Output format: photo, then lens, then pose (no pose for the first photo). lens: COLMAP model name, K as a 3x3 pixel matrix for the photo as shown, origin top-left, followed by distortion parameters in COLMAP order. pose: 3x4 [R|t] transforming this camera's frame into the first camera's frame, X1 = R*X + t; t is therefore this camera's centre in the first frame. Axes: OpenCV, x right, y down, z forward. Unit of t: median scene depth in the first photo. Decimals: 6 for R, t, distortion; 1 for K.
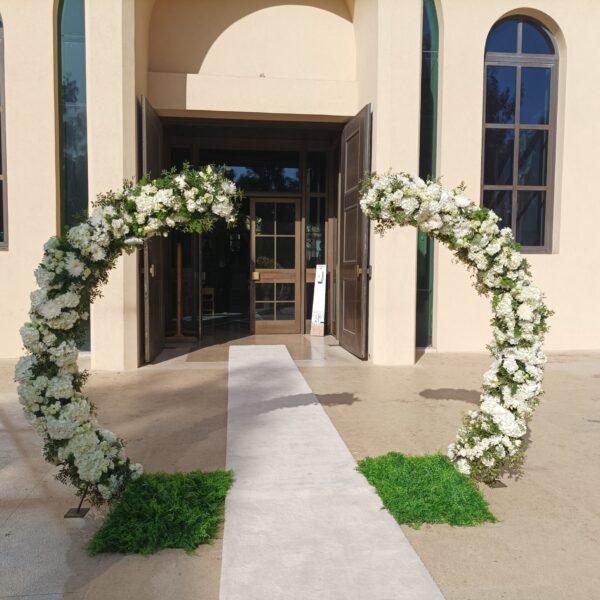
lens RADIAL K [[607.5, 0, 294.5], [0, 607.5, 312.3], [0, 0, 1]] dist [0.032438, 0.000000]
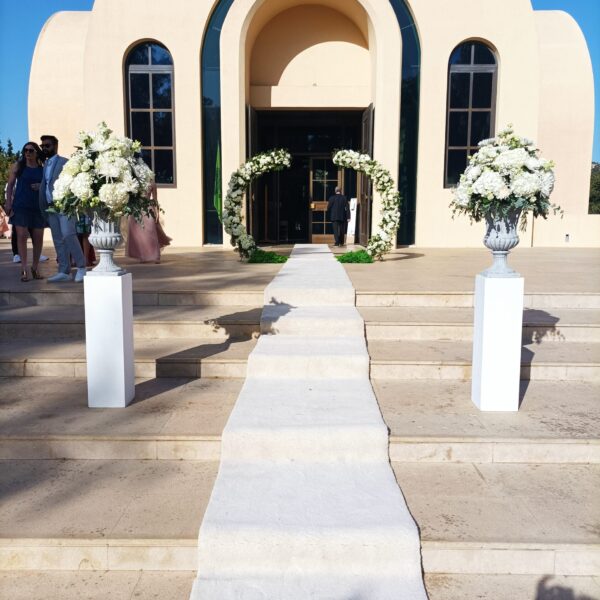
lens RADIAL K [[607.5, 0, 296.0], [0, 607.5, 302.4], [0, 0, 1]] dist [0.032438, 0.000000]
pose [[0.992530, 0.012773, -0.121333, 0.122588], [-0.006166, 0.998485, 0.054669, 0.144096], [0.121847, -0.053513, 0.991105, -0.816826]]
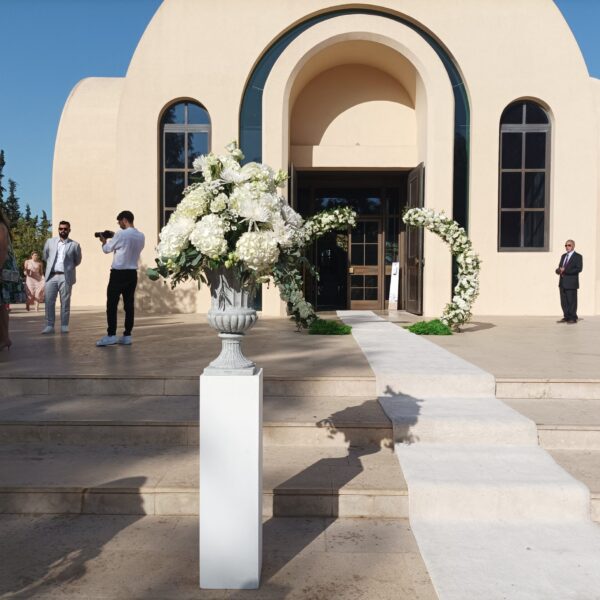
lens RADIAL K [[607.5, 0, 299.8], [0, 607.5, 302.3], [0, 0, 1]] dist [0.032438, 0.000000]
pose [[0.991898, 0.002520, -0.127012, 0.000652], [-0.009045, 0.998666, -0.050828, 0.130611], [0.126715, 0.051565, 0.990598, -0.673986]]
